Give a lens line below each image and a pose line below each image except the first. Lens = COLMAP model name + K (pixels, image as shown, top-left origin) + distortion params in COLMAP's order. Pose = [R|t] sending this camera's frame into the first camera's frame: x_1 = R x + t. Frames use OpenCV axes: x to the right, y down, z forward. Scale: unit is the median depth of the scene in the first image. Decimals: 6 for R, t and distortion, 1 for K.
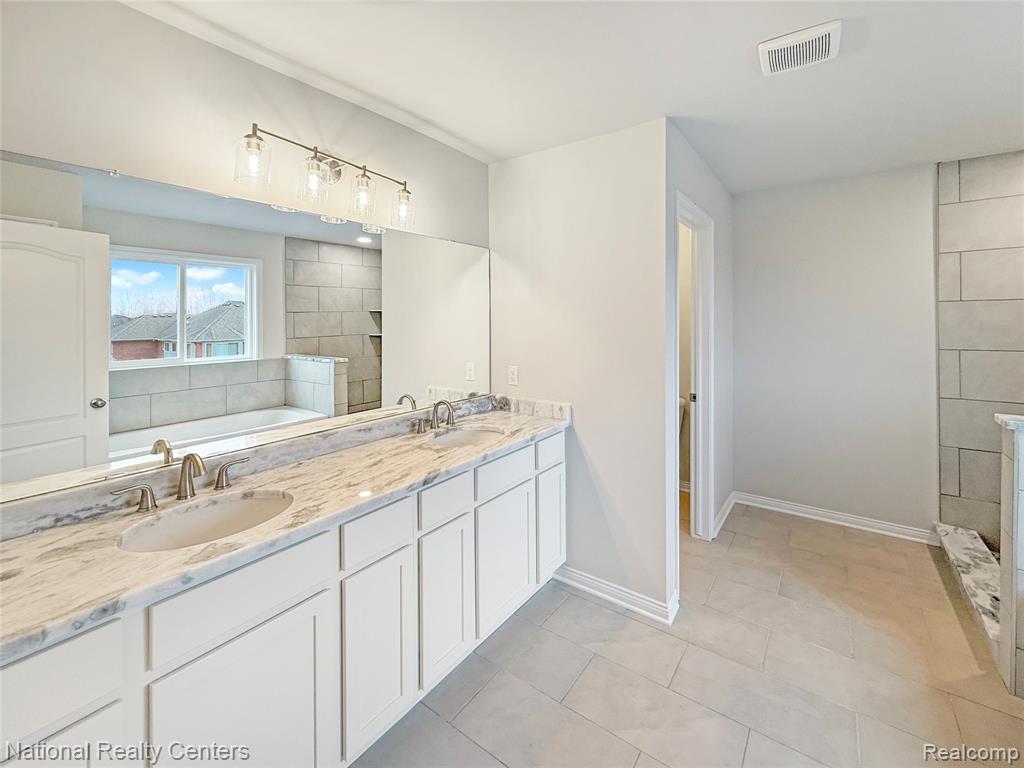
lens RADIAL K [[431.1, 0, 531.9], [0, 431.1, 320.0], [0, 0, 1]] dist [-0.001349, -0.000146]
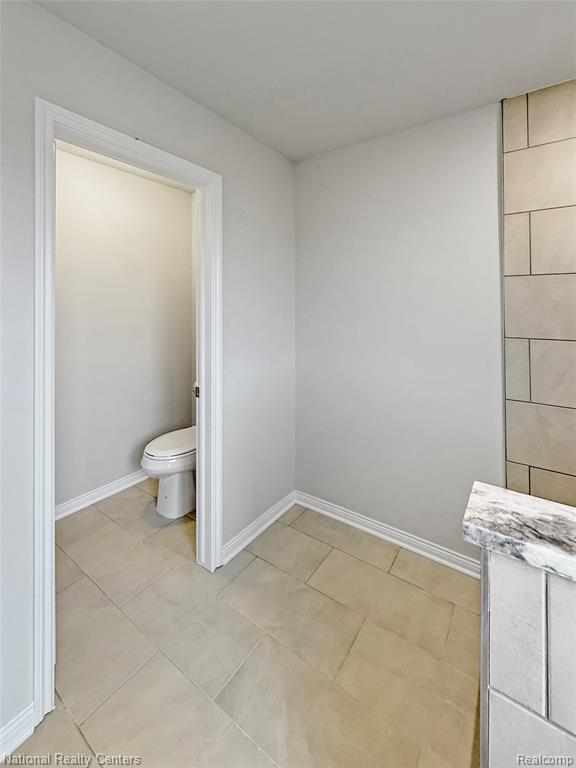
lens RADIAL K [[310.3, 0, 286.3], [0, 310.3, 305.7], [0, 0, 1]] dist [0.000326, 0.000143]
pose [[0.999171, 0.007587, -0.039995, 0.573115], [-0.007990, 0.999919, -0.009935, 0.019804], [0.039917, 0.010246, 0.999150, 0.420124]]
